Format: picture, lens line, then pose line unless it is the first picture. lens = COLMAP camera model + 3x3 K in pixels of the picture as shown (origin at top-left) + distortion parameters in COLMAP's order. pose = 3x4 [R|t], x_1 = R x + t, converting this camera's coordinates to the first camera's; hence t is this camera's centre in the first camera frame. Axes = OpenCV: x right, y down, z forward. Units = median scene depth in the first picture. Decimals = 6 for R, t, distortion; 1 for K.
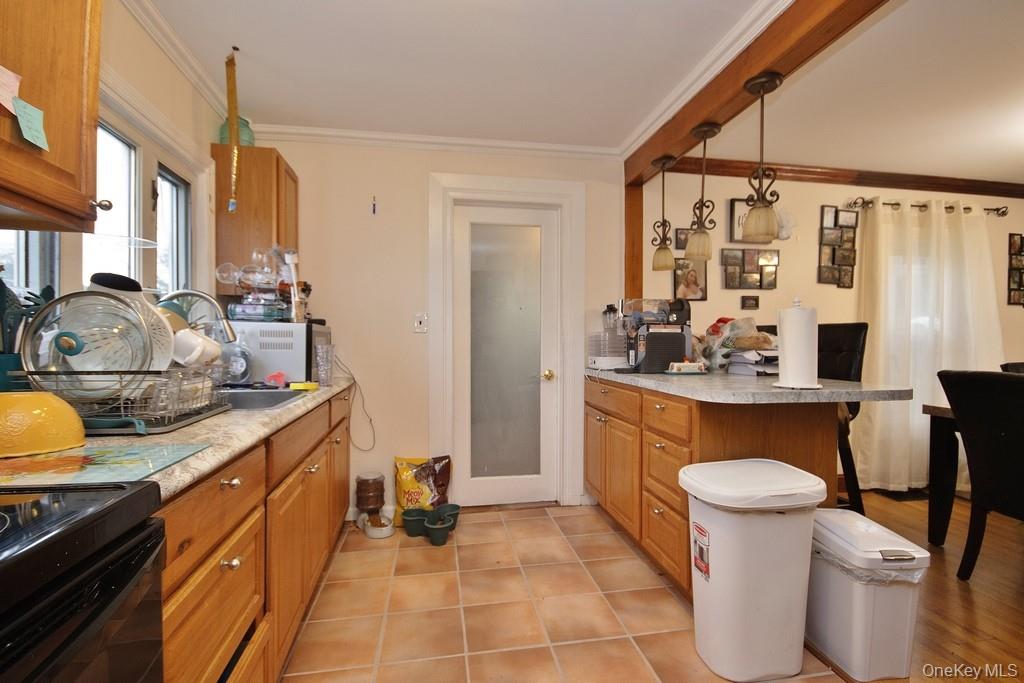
lens RADIAL K [[472.8, 0, 518.7], [0, 472.8, 346.1], [0, 0, 1]] dist [0.004135, -0.008635]
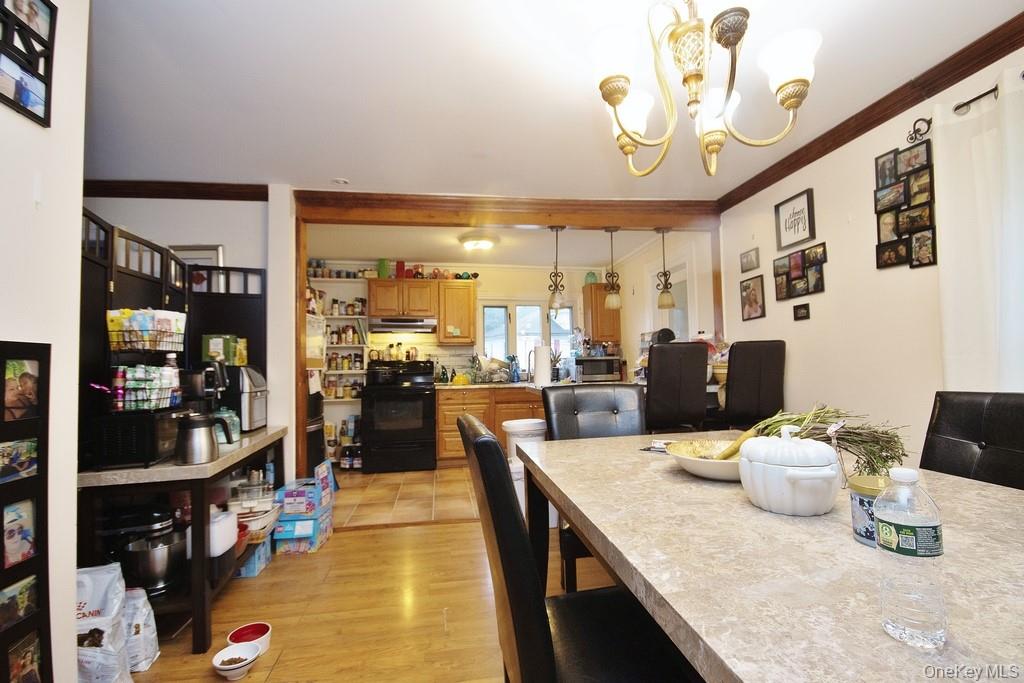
lens RADIAL K [[472.8, 0, 516.8], [0, 472.8, 344.7], [0, 0, 1]] dist [0.004135, -0.008635]
pose [[-0.015765, -0.049866, -0.998631, 1.648457], [0.008981, 0.998708, -0.050012, 0.007984], [0.999835, -0.009757, -0.015297, 0.590691]]
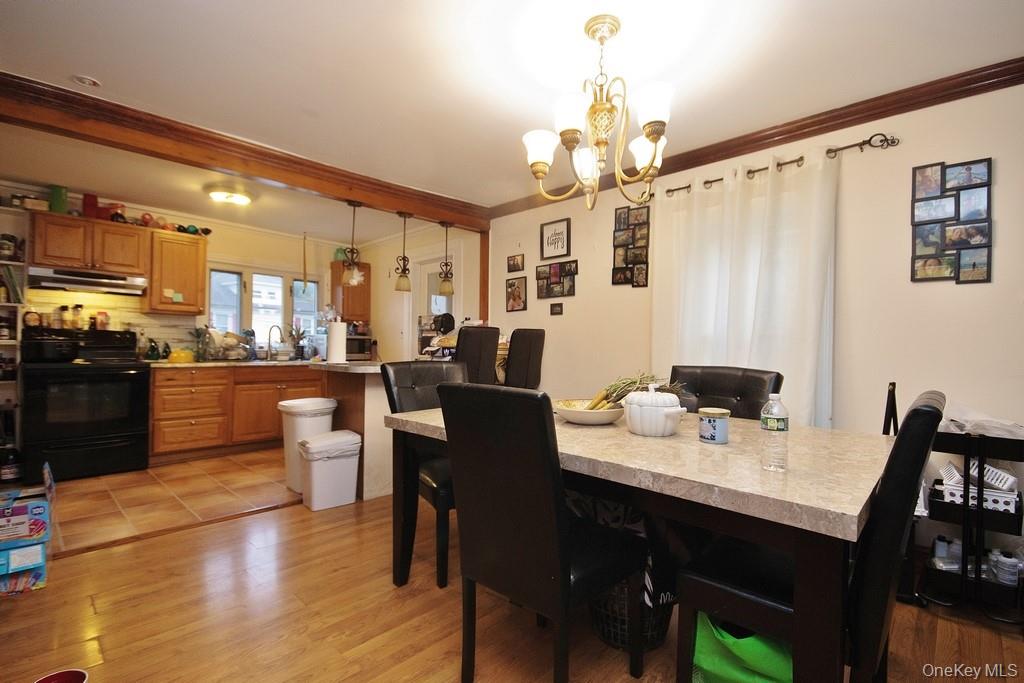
lens RADIAL K [[472.8, 0, 520.8], [0, 472.8, 345.1], [0, 0, 1]] dist [0.004135, -0.008635]
pose [[0.599279, -0.000624, -0.800540, 1.654333], [-0.017118, 0.999761, -0.013594, 0.016790], [0.800357, 0.021851, 0.599125, 0.283312]]
